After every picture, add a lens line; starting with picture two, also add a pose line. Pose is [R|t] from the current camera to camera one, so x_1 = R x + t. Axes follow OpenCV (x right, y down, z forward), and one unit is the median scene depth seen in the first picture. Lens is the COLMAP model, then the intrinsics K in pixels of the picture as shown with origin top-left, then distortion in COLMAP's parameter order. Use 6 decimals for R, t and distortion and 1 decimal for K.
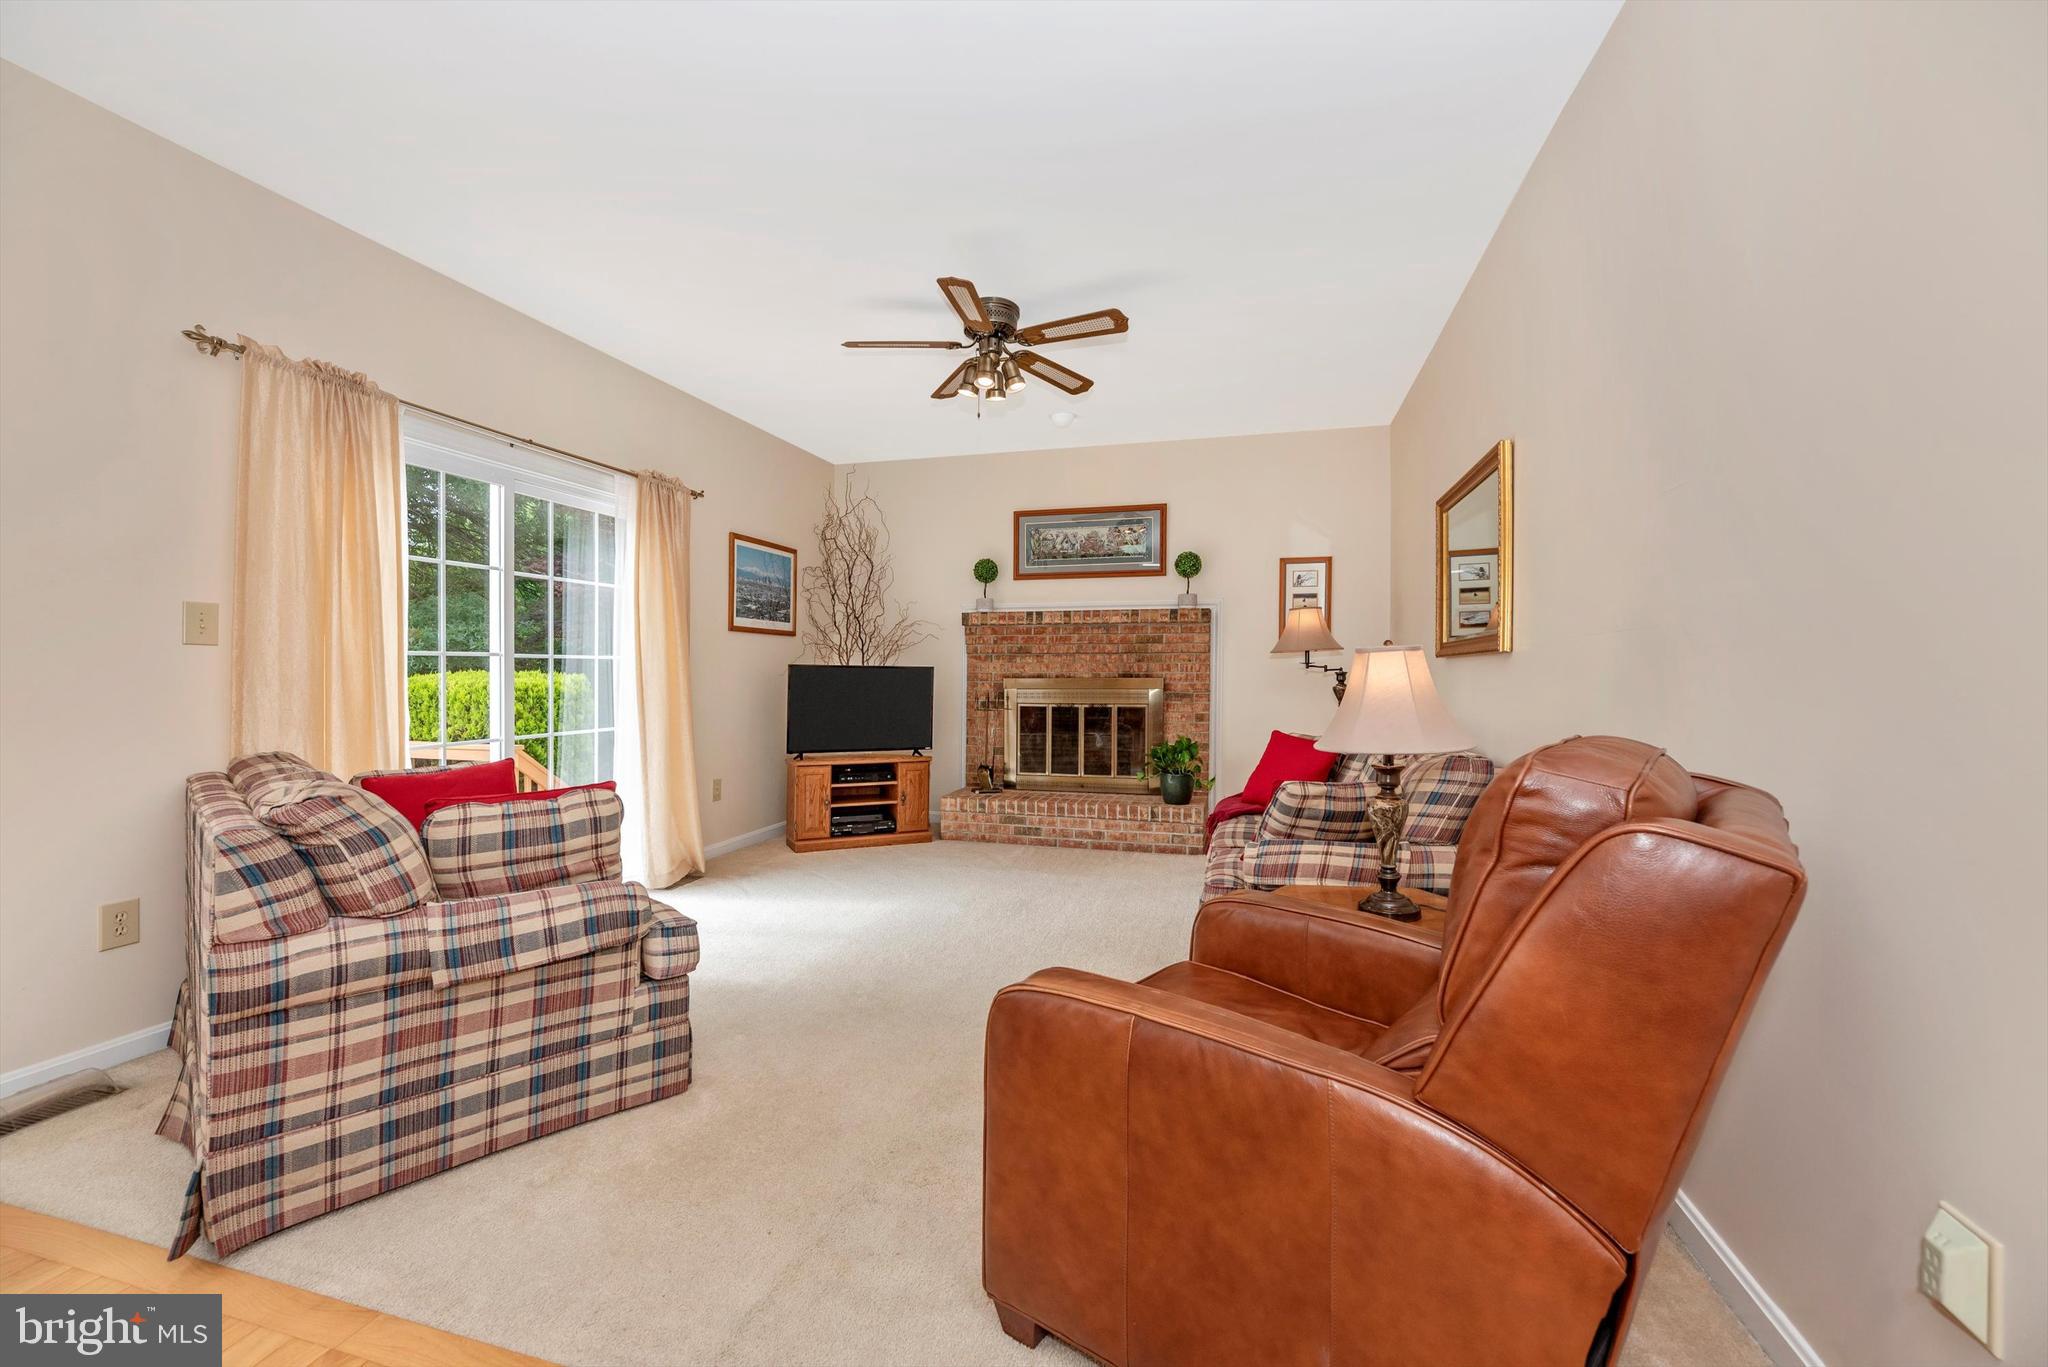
lens RADIAL K [[835.9, 0, 1008.2], [0, 835.9, 688.1], [0, 0, 1]] dist [0.003333, 0.000351]
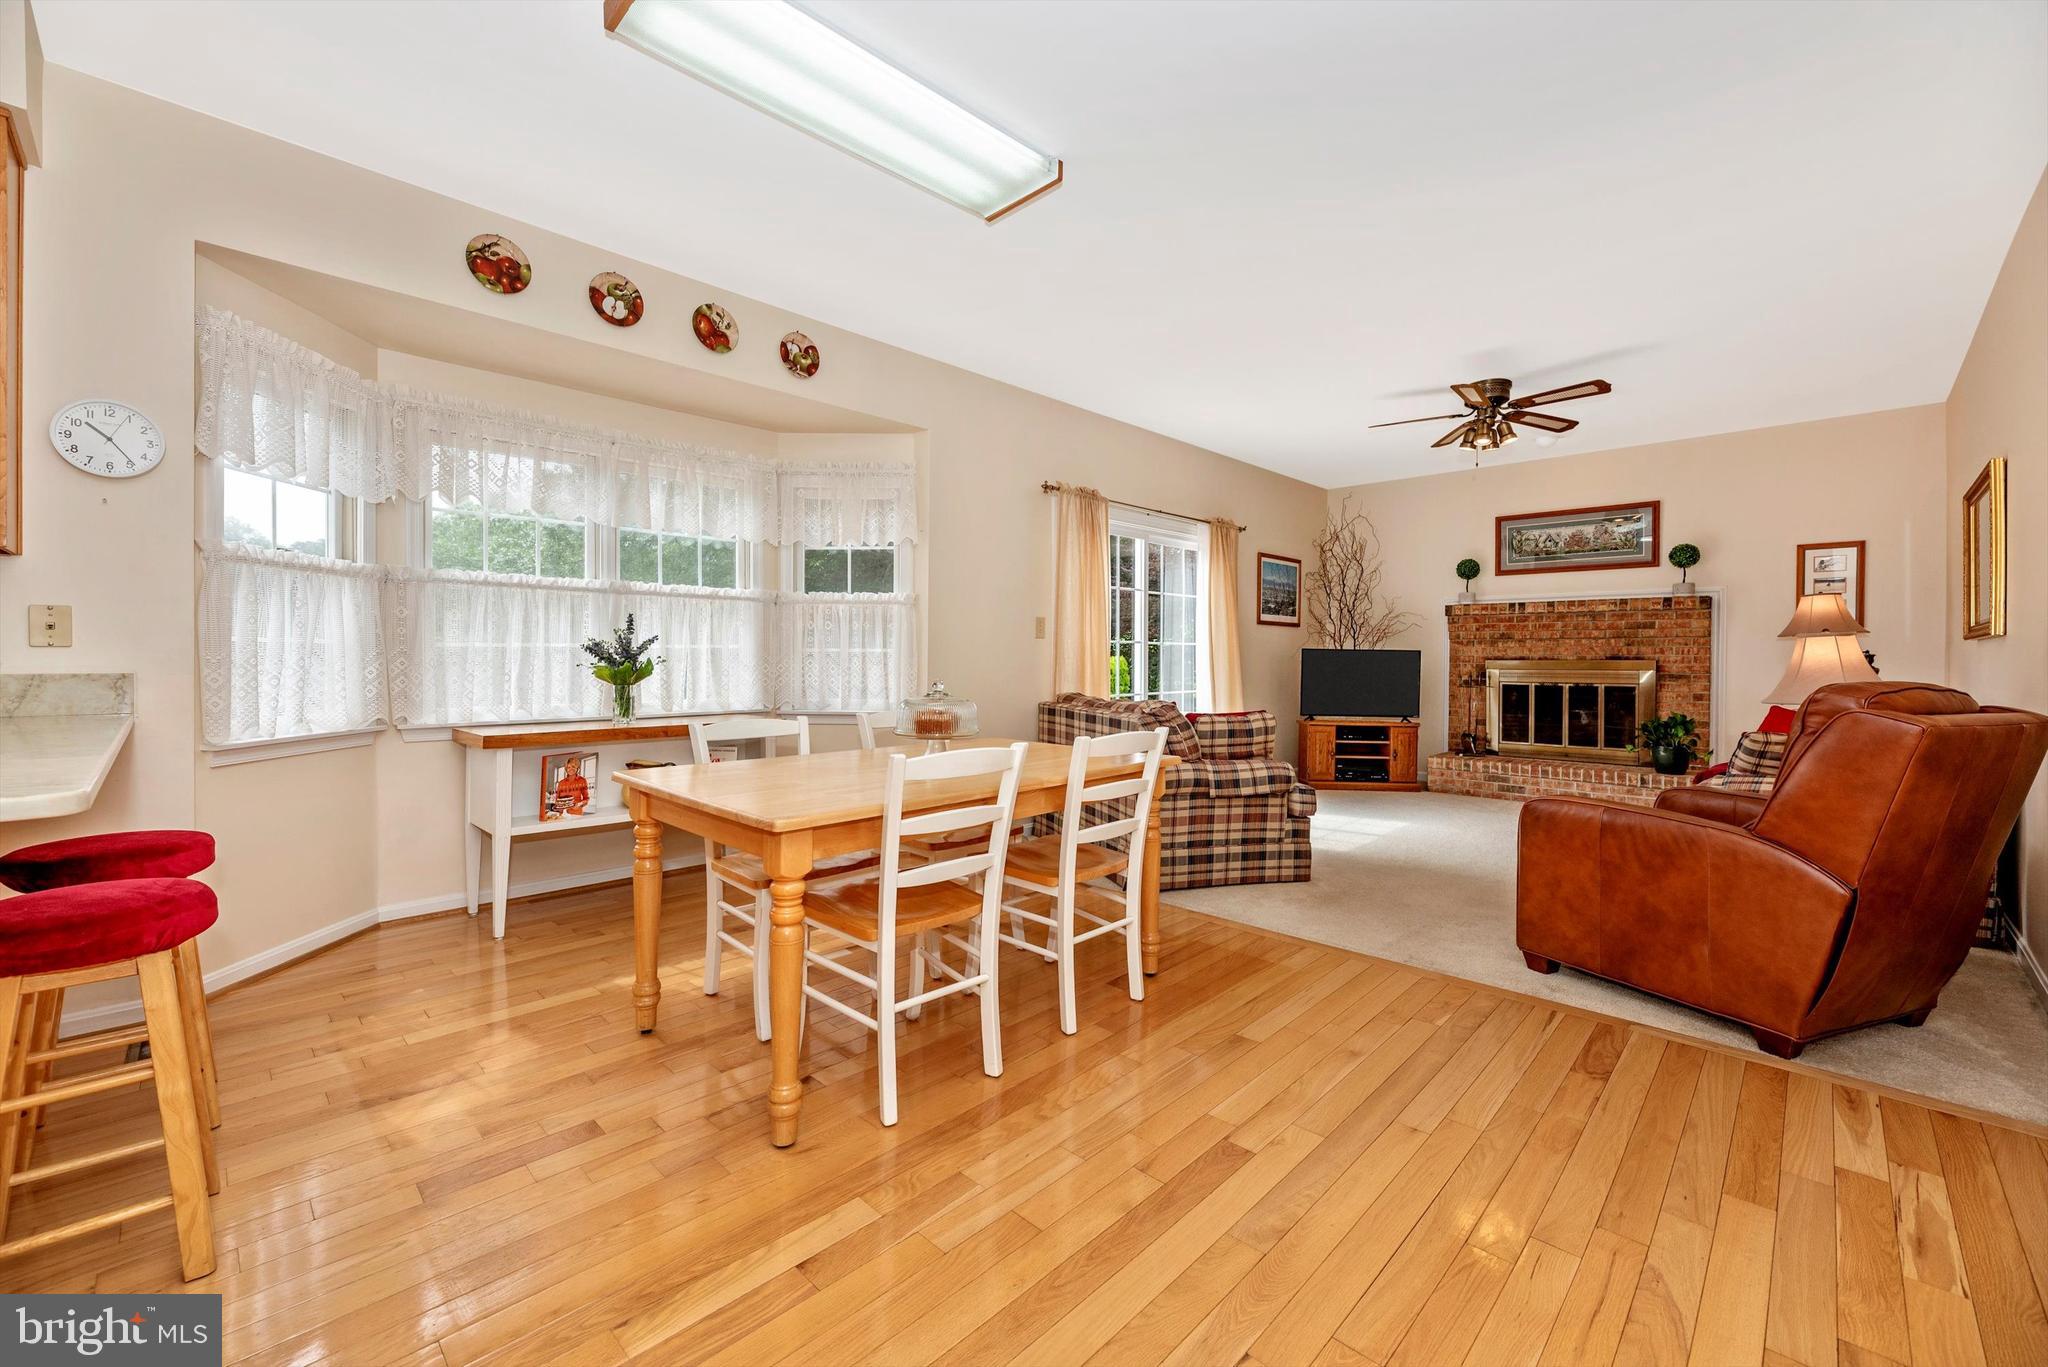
lens RADIAL K [[835.9, 0, 1003.8], [0, 835.9, 656.3], [0, 0, 1]] dist [0.003333, 0.000351]
pose [[0.878196, 0.002677, -0.478293, -0.041981], [-0.013181, 0.999740, -0.018606, 0.015122], [0.478119, 0.022644, 0.878003, -0.391629]]
